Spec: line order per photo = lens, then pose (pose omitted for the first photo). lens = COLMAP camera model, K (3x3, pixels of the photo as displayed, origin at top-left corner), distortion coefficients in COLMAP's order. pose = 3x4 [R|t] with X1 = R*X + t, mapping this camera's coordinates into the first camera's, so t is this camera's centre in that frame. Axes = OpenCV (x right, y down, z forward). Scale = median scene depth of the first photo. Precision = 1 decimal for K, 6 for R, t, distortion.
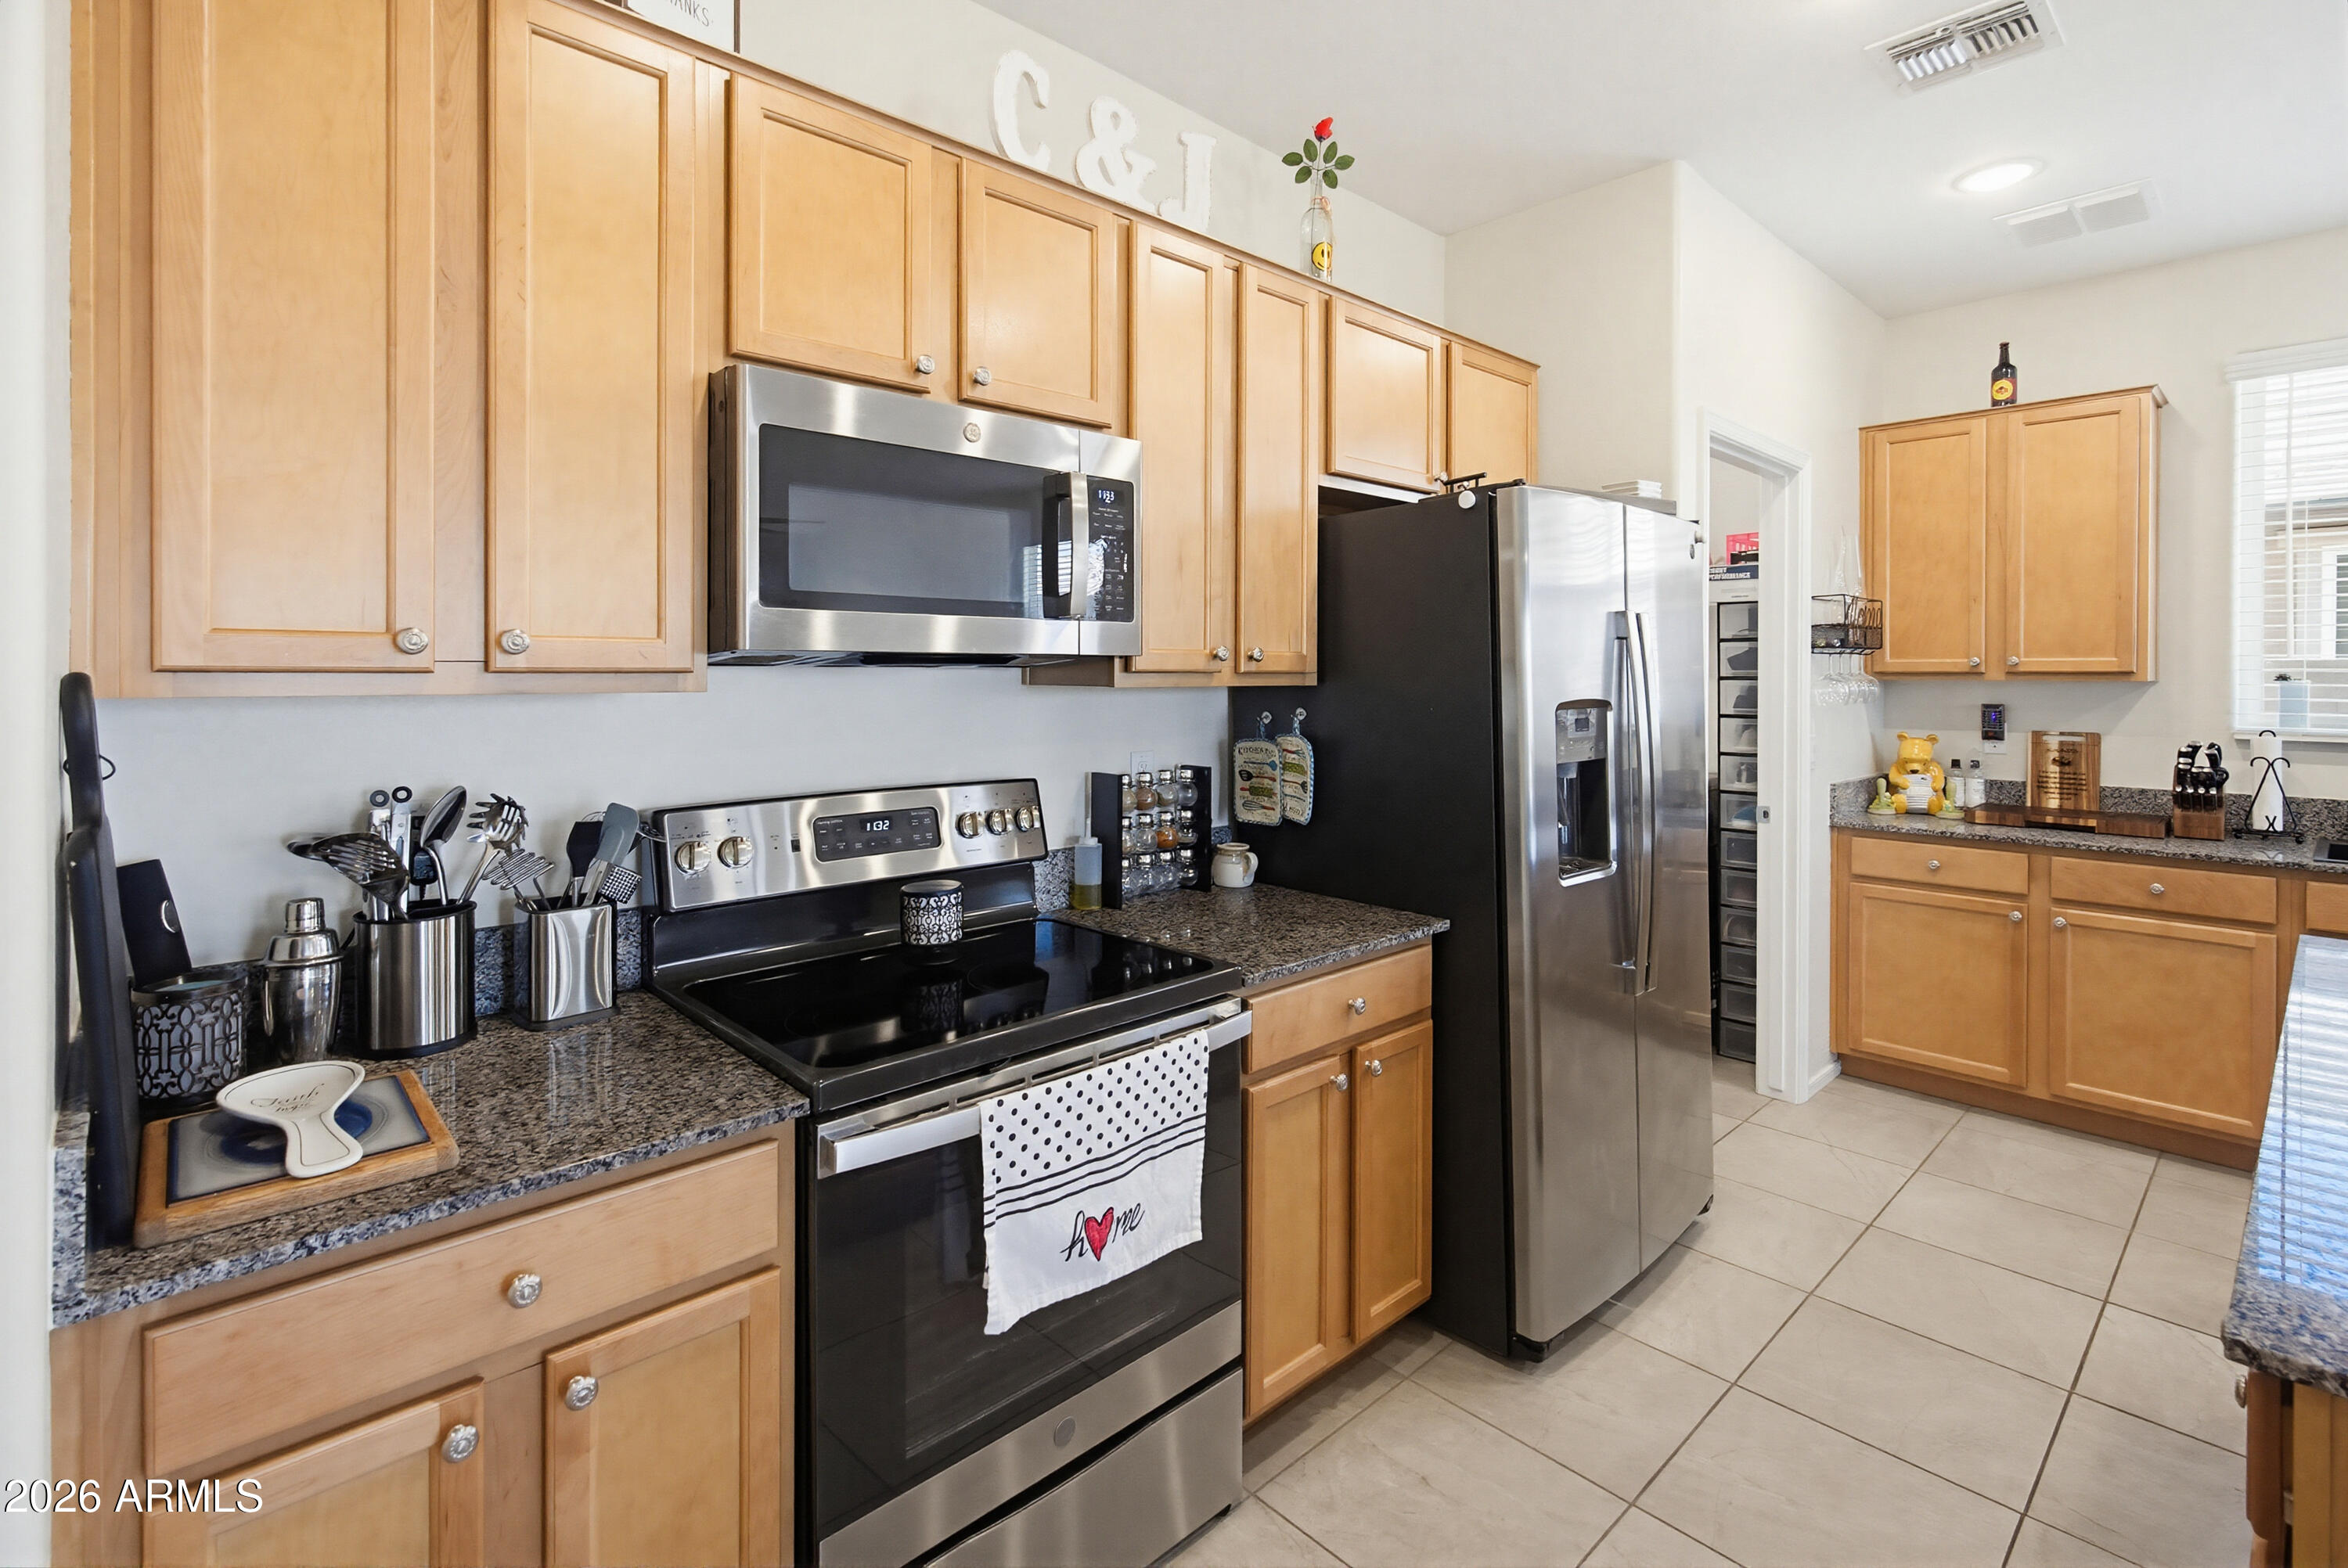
lens RADIAL K [[1098.5, 0, 1167.4], [0, 1098.5, 672.5], [0, 0, 1]] dist [-0.001983, 0.003225]
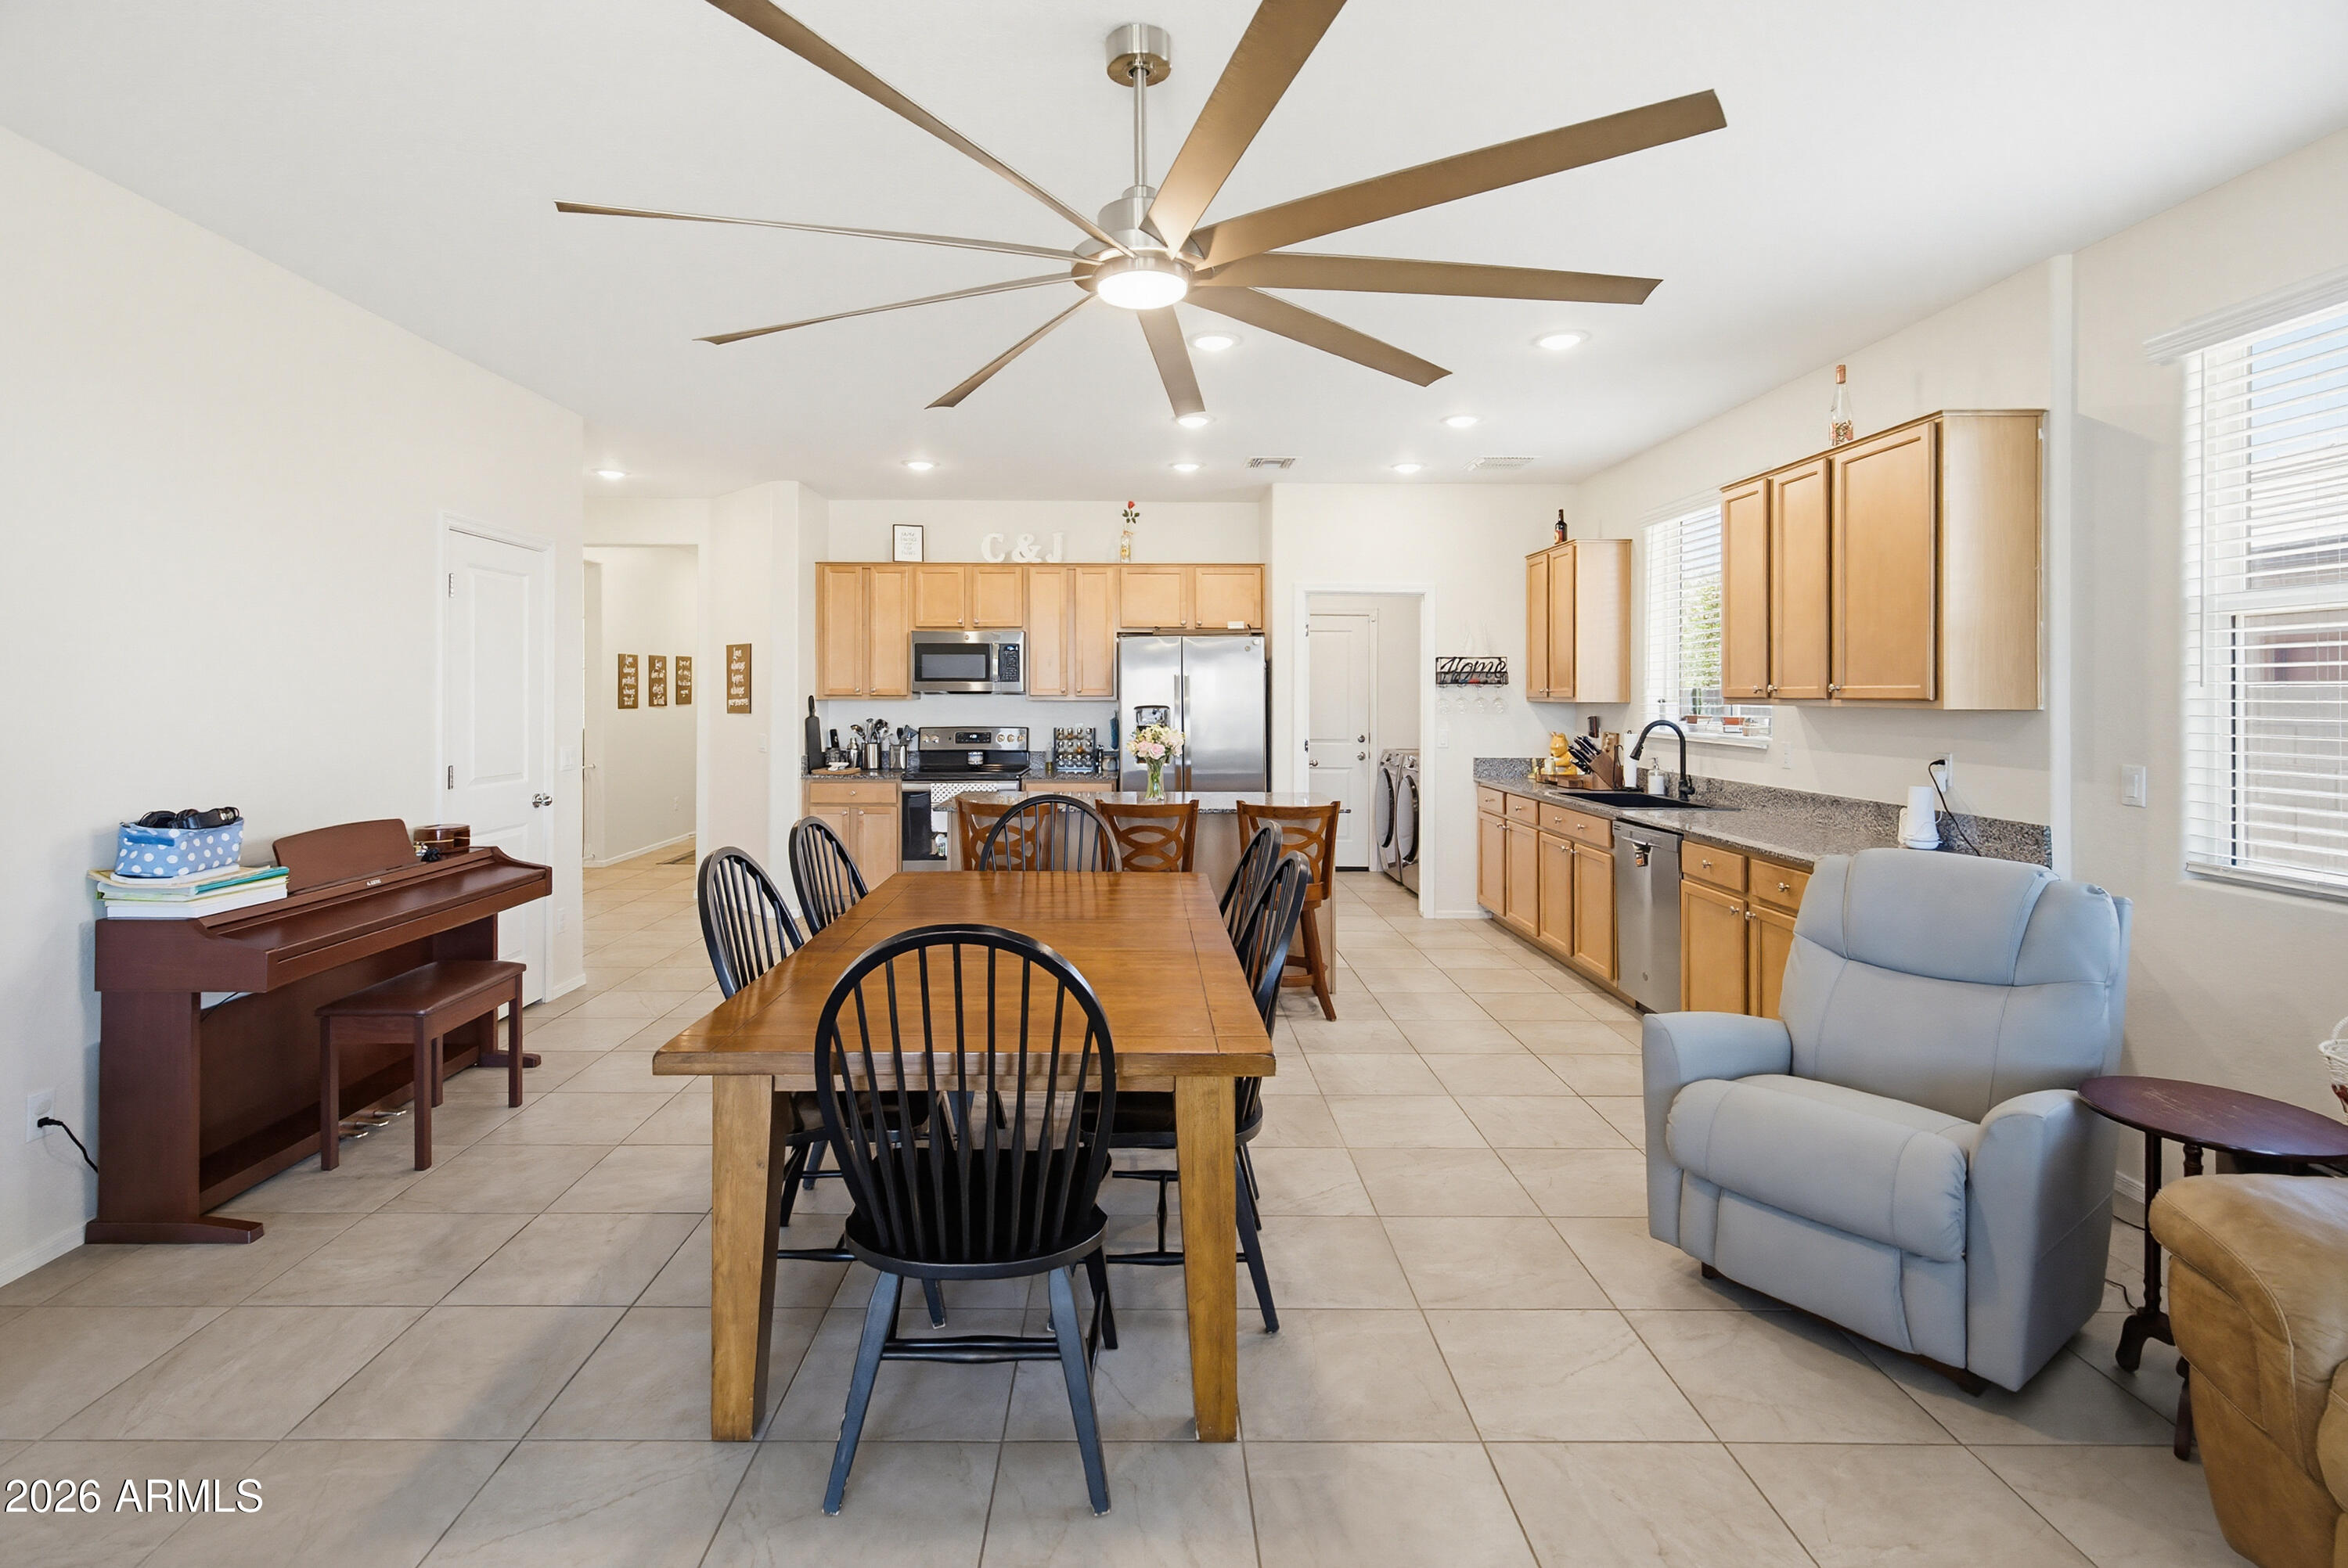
lens RADIAL K [[1098.5, 0, 1149.1], [0, 1098.5, 682.0], [0, 0, 1]] dist [-0.001983, 0.003225]
pose [[0.739112, -0.006726, -0.673549, 2.191167], [-0.002687, 0.999913, -0.012935, 0.000072], [0.673577, 0.011370, 0.739029, -1.116602]]
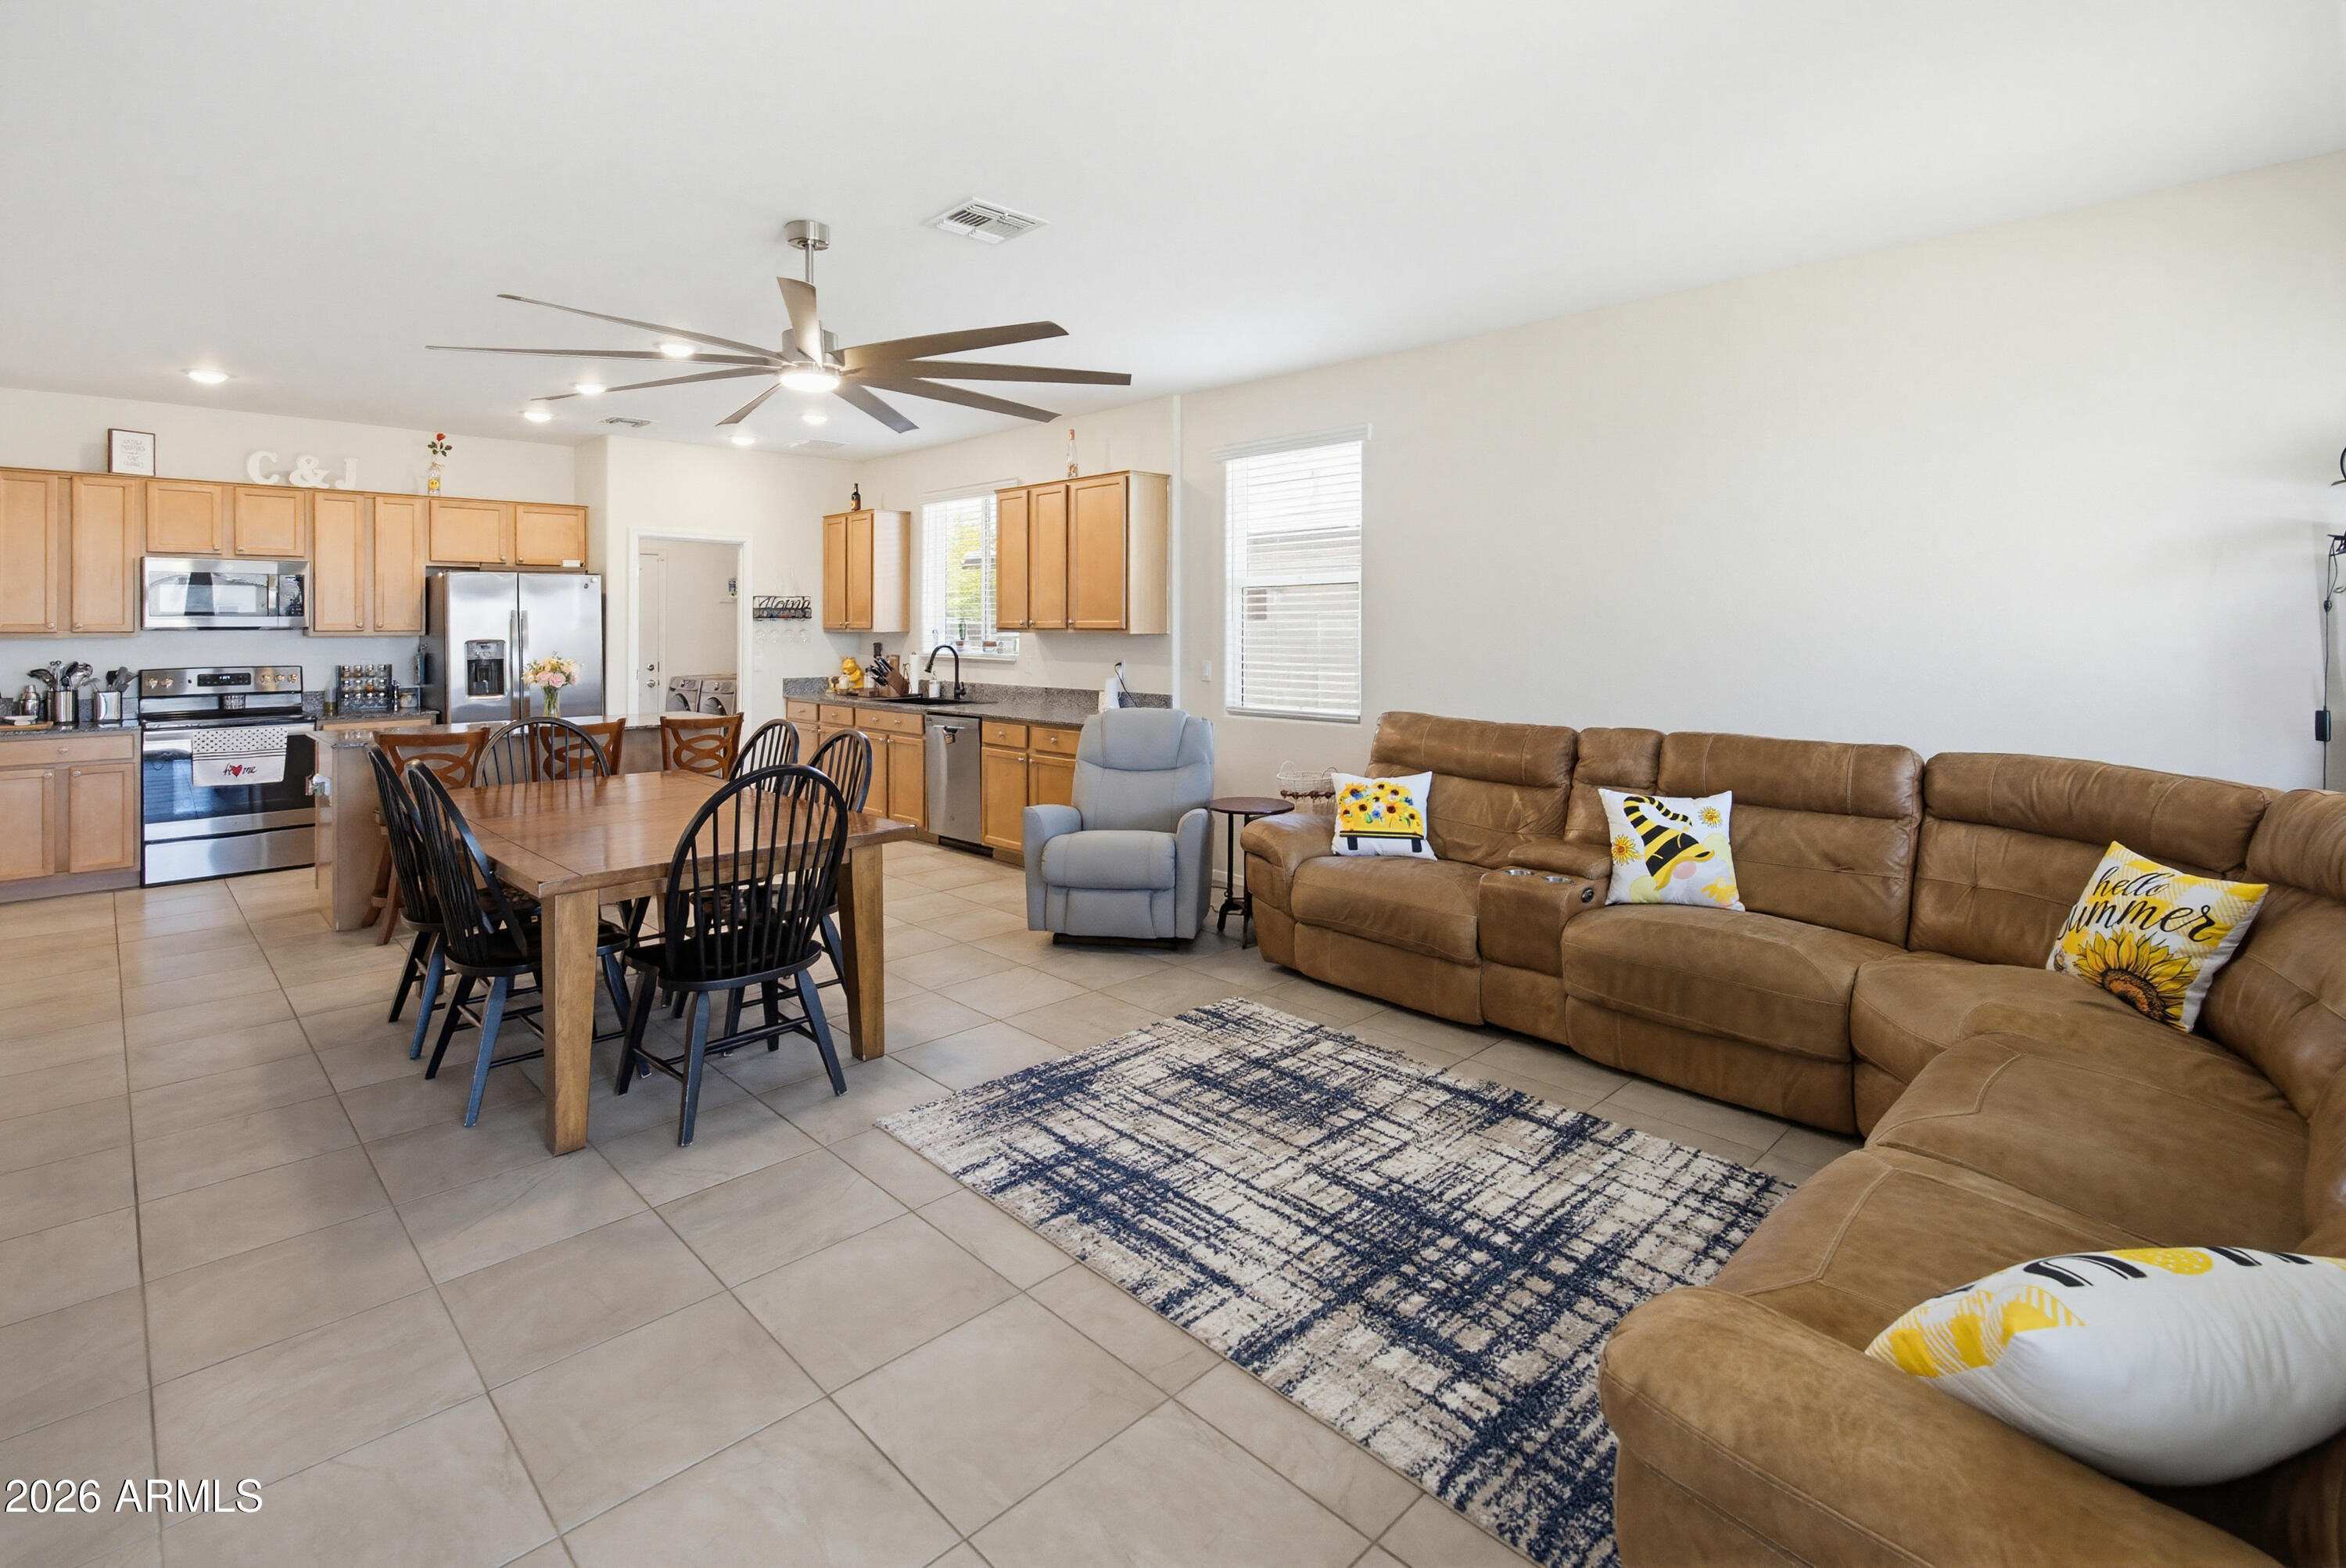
lens RADIAL K [[1097.8, 0, 1164.9], [0, 1097.8, 623.4], [0, 0, 1]] dist [-0.001983, 0.003225]
pose [[0.999424, -0.004076, 0.033702, 1.993149], [0.004091, 0.999992, -0.000380, -0.010552], [-0.033700, 0.000518, 0.999432, -1.955350]]
